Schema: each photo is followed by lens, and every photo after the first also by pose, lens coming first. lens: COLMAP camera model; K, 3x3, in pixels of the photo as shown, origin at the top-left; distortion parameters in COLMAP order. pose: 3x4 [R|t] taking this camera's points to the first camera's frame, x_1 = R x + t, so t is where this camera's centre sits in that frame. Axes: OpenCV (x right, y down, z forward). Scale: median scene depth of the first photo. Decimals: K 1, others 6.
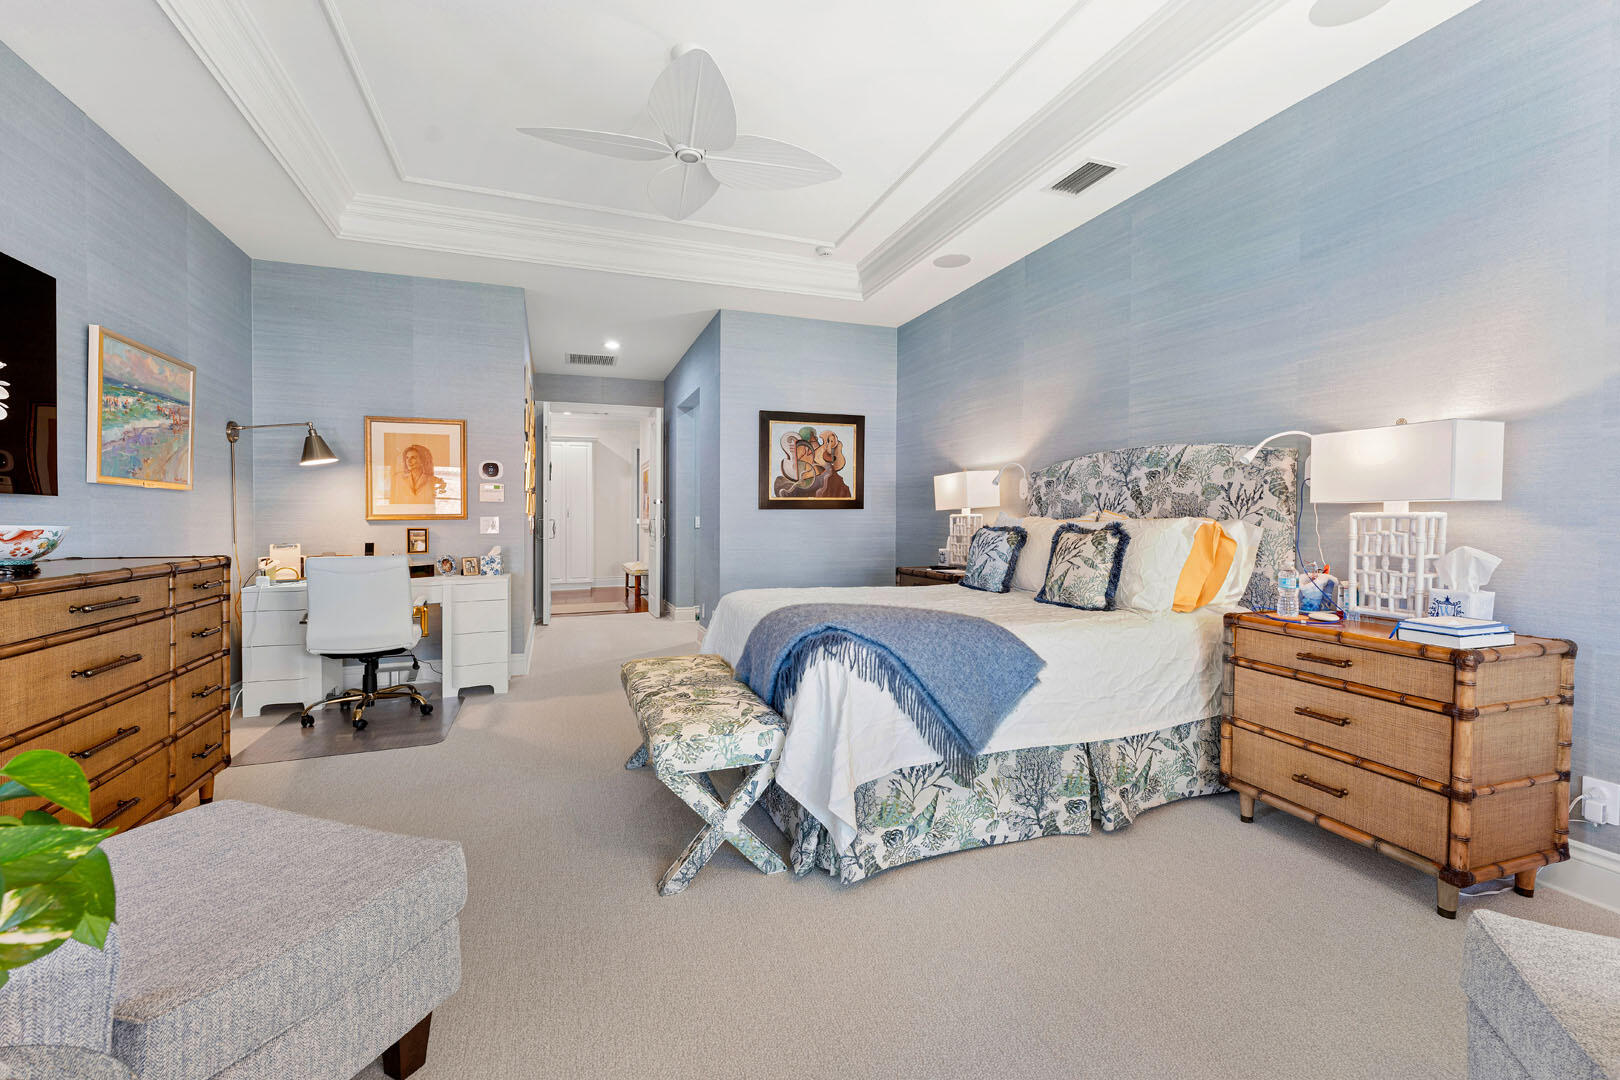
lens RADIAL K [[672.0, 0, 809.7], [0, 672.0, 528.4], [0, 0, 1]] dist [0.001011, 0.000187]
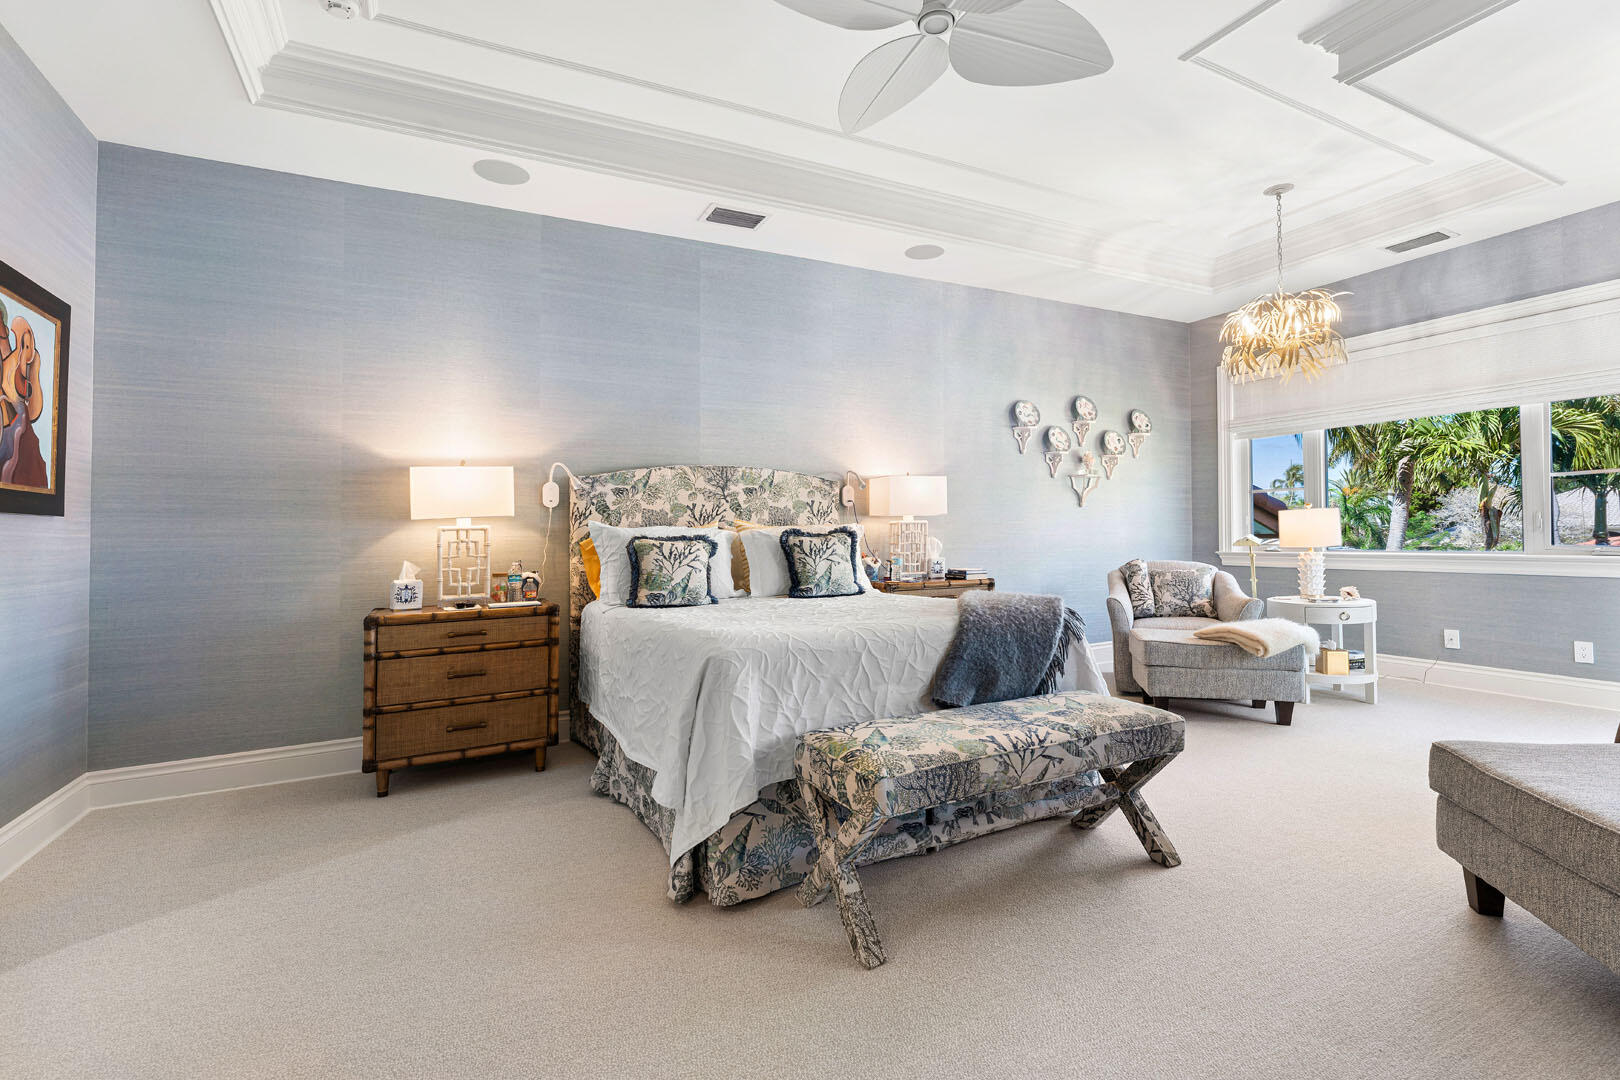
lens RADIAL K [[723.9, 0, 808.7], [0, 723.9, 538.5], [0, 0, 1]] dist [-0.002764, -0.000300]
pose [[-0.098090, 0.002360, 0.995175, -0.760041], [0.040454, 0.999180, 0.001618, 0.007367], [-0.994355, 0.040418, -0.098105, 0.986384]]
